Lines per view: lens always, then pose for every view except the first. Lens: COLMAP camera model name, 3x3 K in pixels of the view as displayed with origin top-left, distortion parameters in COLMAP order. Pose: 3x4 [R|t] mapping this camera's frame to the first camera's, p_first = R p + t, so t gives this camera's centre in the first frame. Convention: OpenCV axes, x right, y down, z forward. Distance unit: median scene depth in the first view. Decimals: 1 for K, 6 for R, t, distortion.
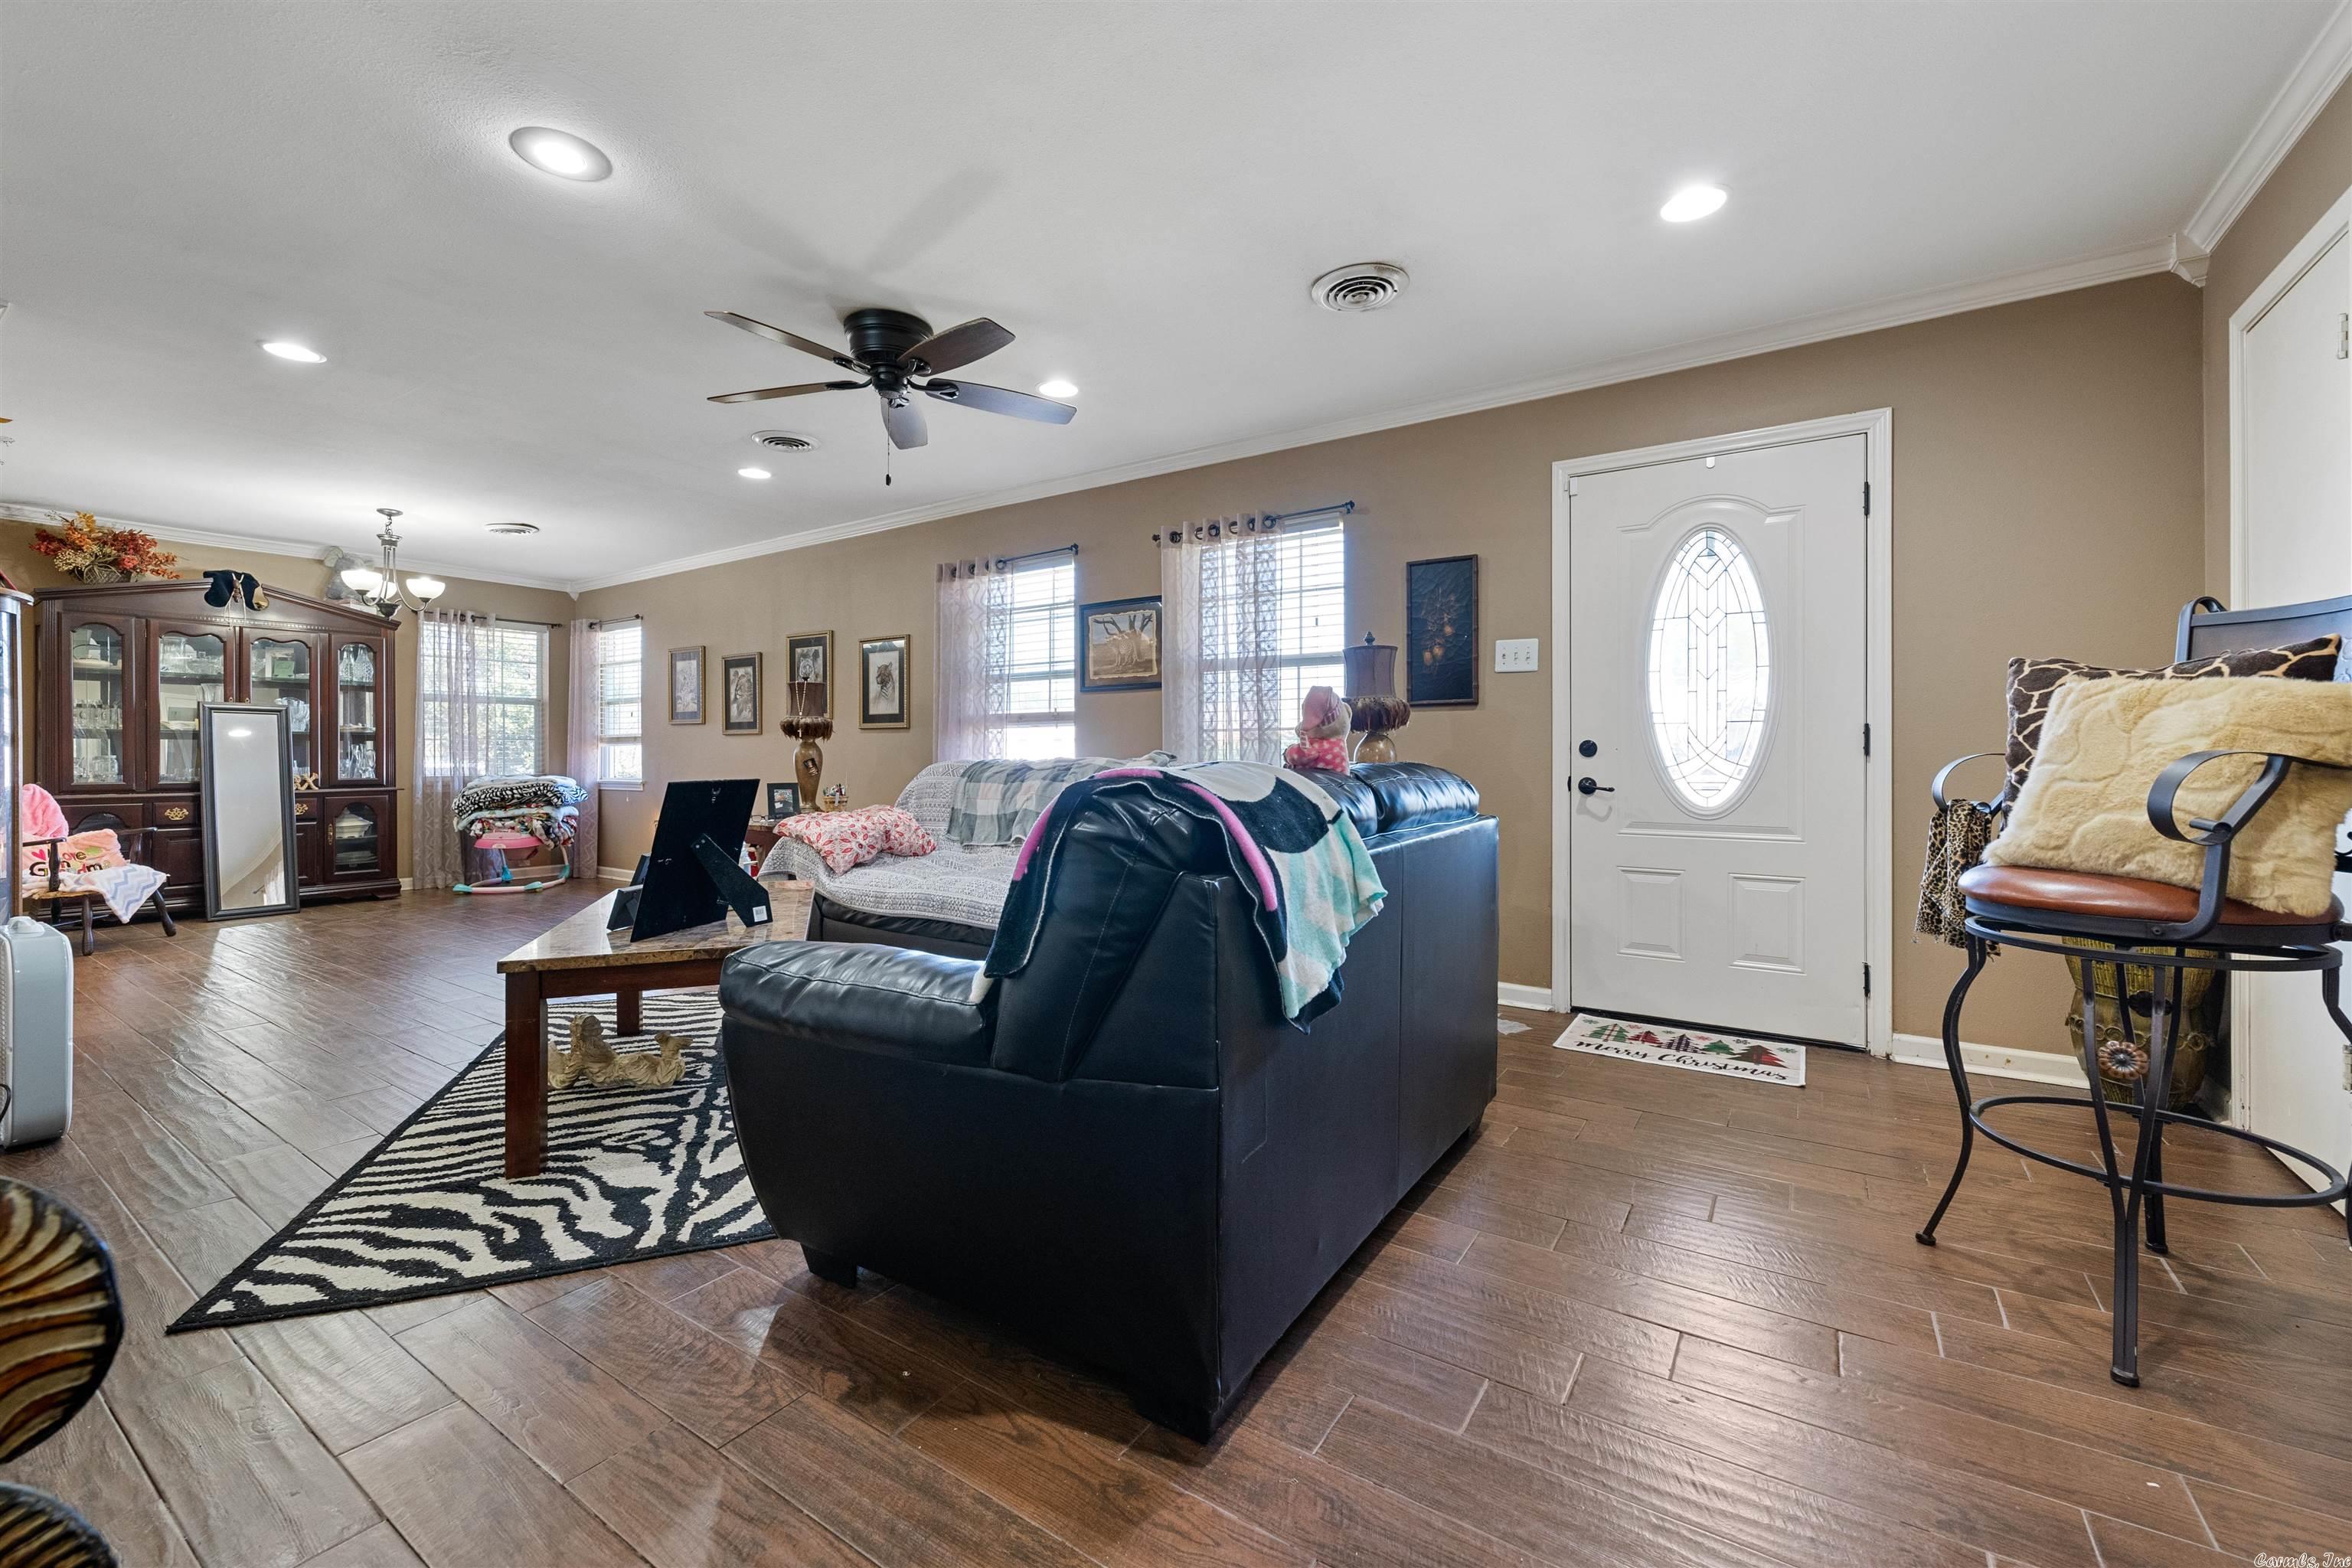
lens RADIAL K [[955.4, 0, 1160.1], [0, 955.4, 756.9], [0, 0, 1]] dist [0.005874, -0.003417]
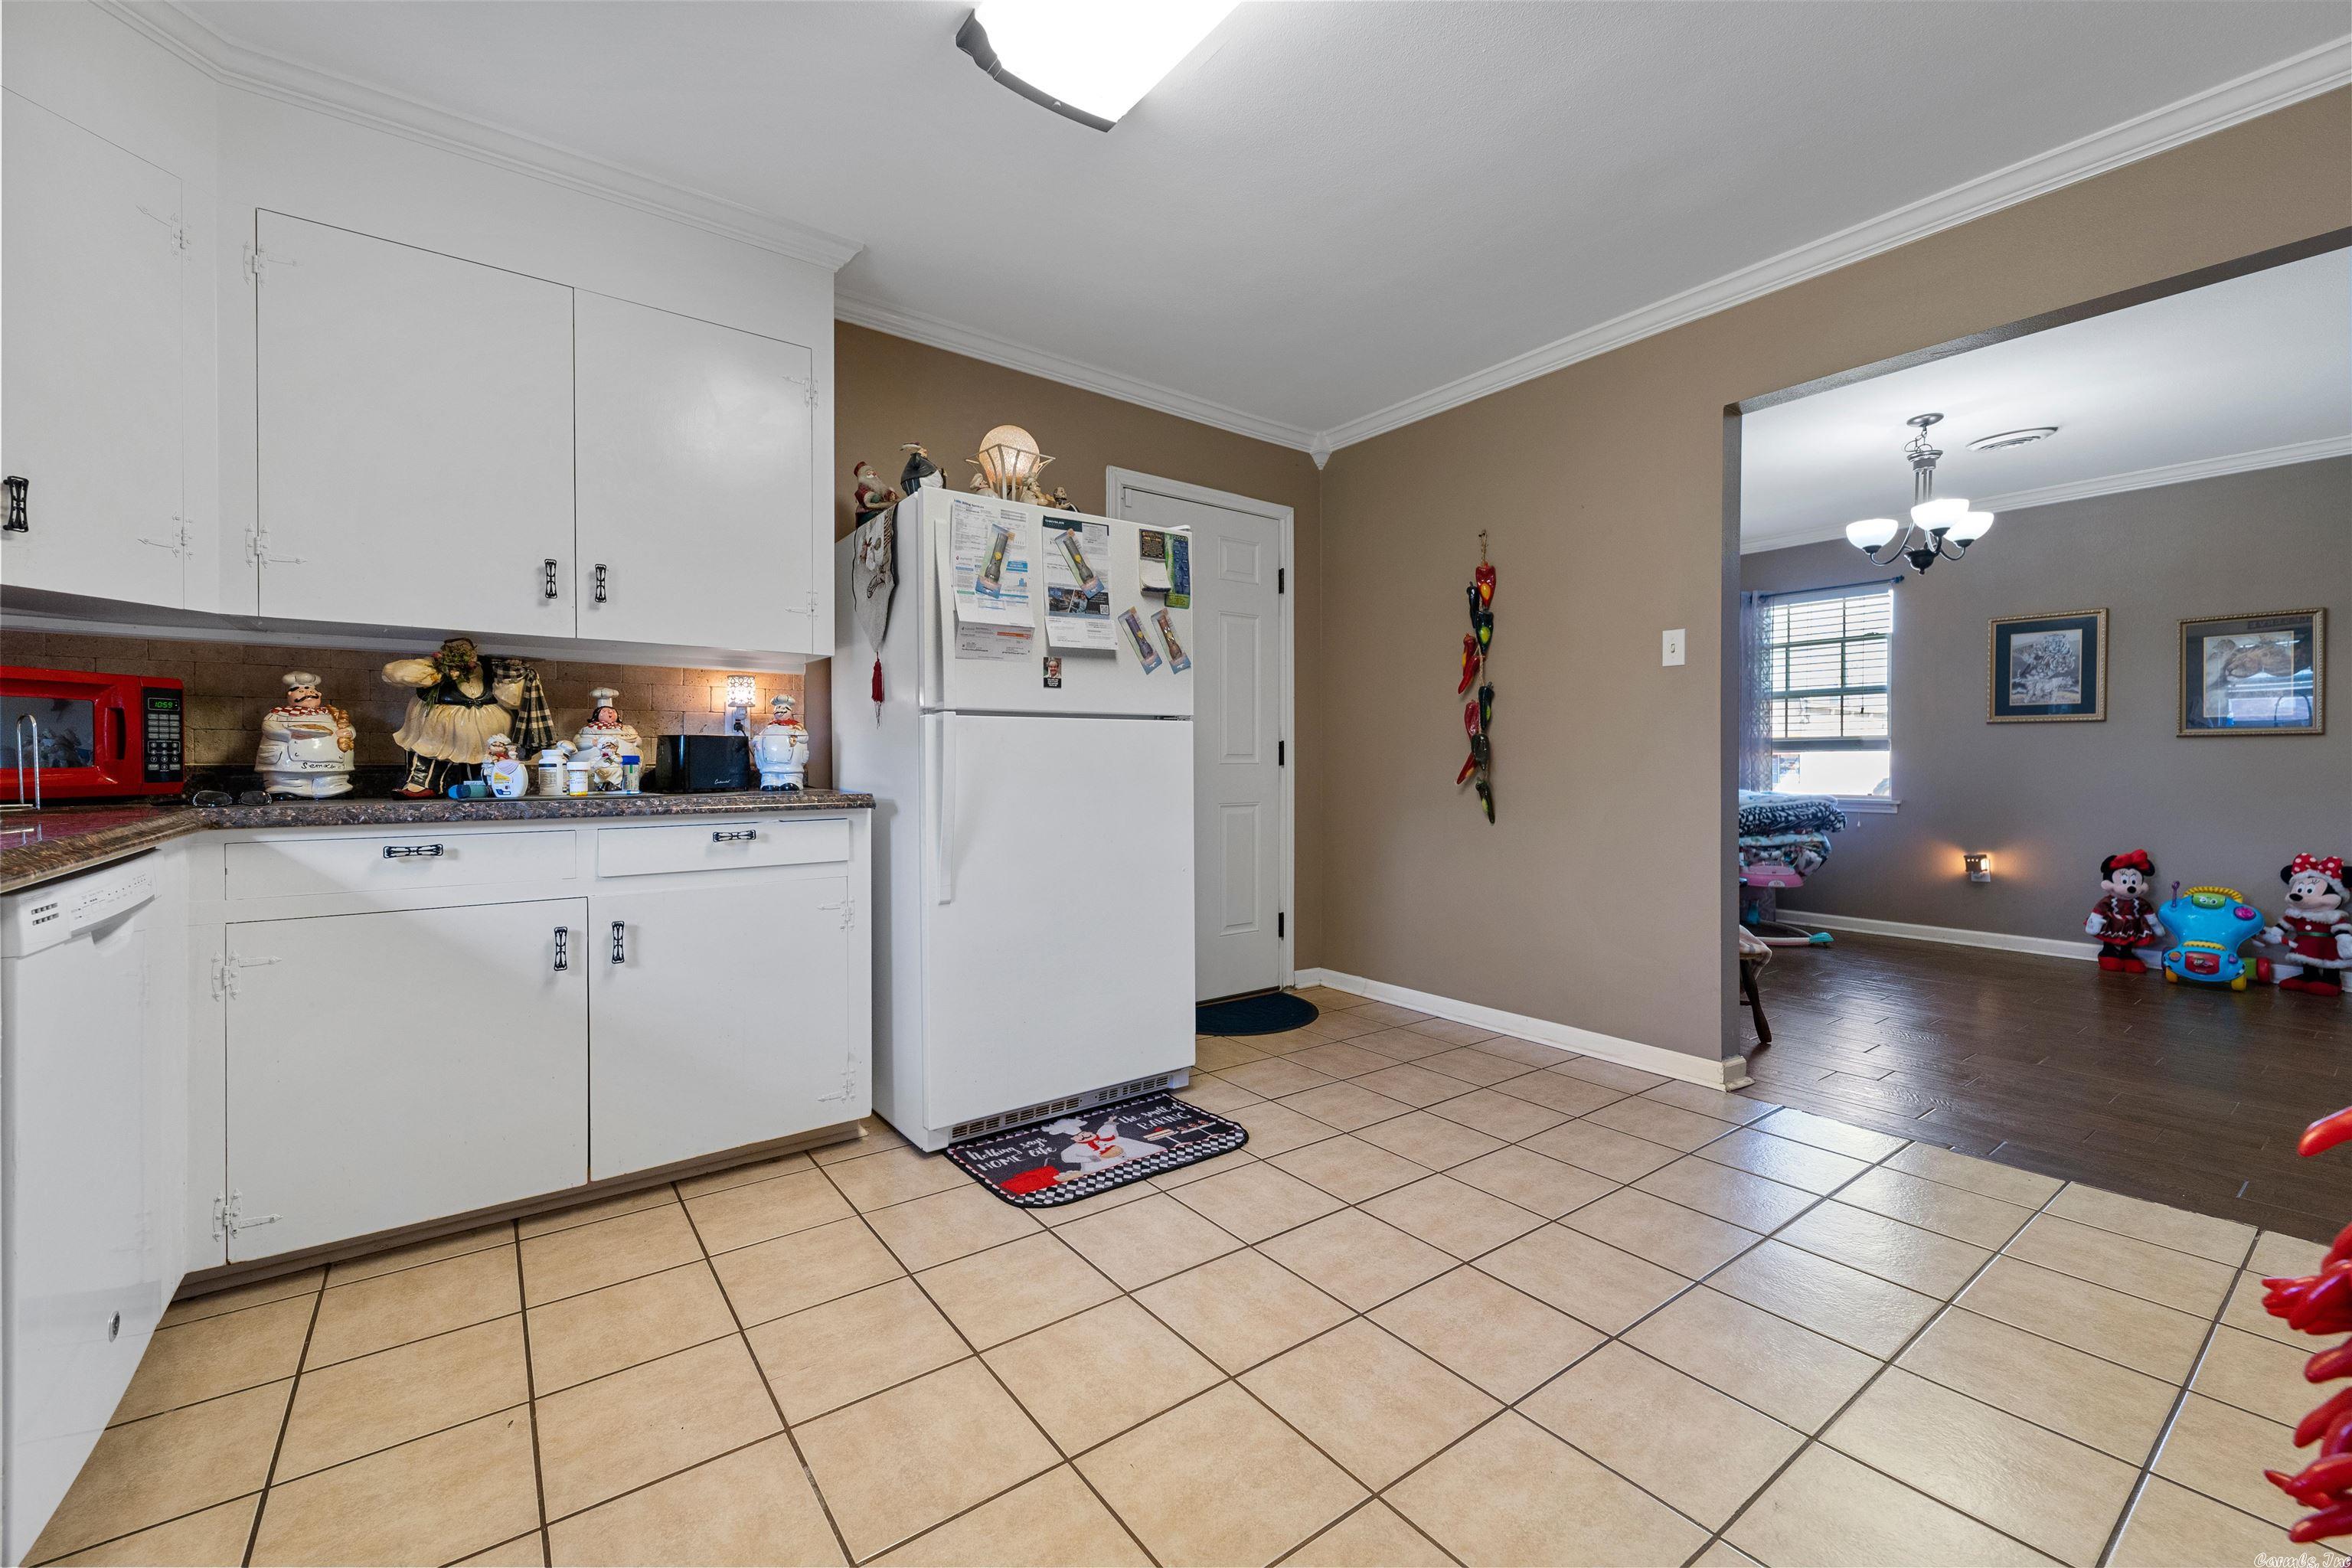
lens RADIAL K [[955.4, 0, 1174.9], [0, 955.4, 767.3], [0, 0, 1]] dist [0.005874, -0.003417]
pose [[0.945594, 0.006643, -0.325281, -2.427136], [-0.005723, 0.999976, 0.003782, 0.001079], [0.325299, -0.001715, 0.945610, 0.350663]]
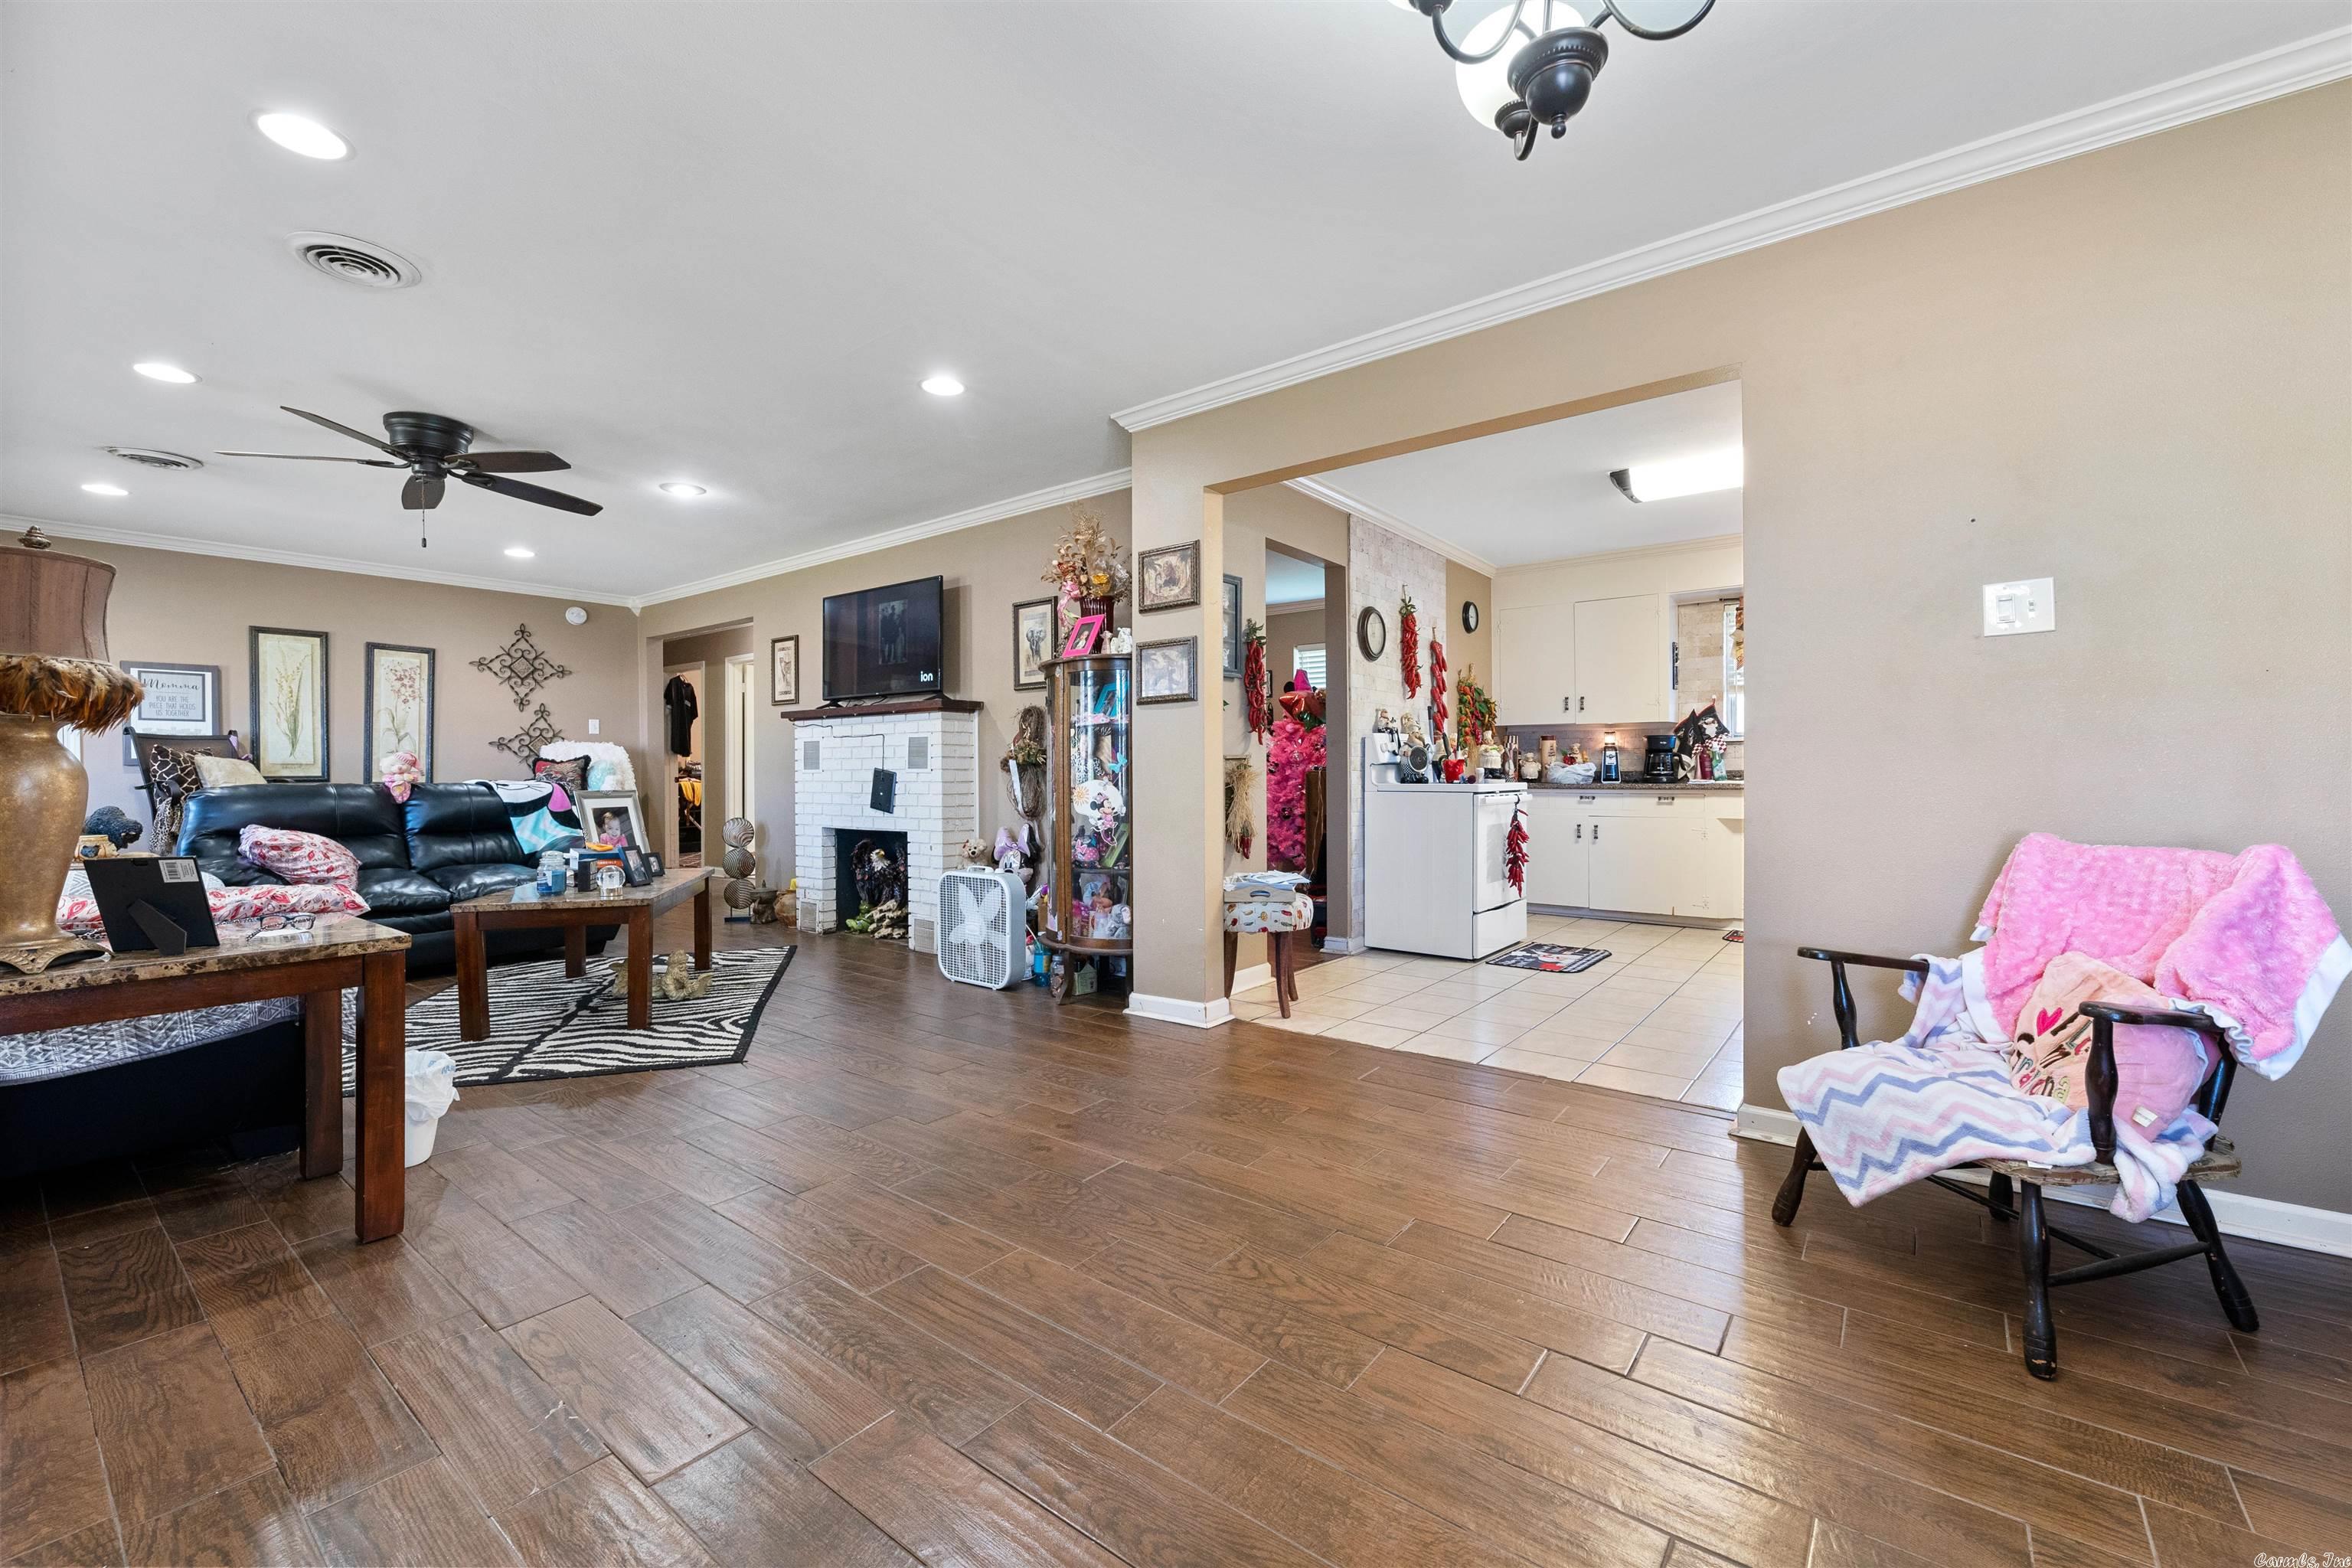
lens RADIAL K [[955.4, 0, 1178.8], [0, 955.4, 777.5], [0, 0, 1]] dist [0.005874, -0.003417]
pose [[-0.998743, 0.009231, 0.049262, -1.603991], [0.009655, 0.999918, 0.008381, -0.004508], [-0.049181, 0.008846, -0.998751, 2.697396]]
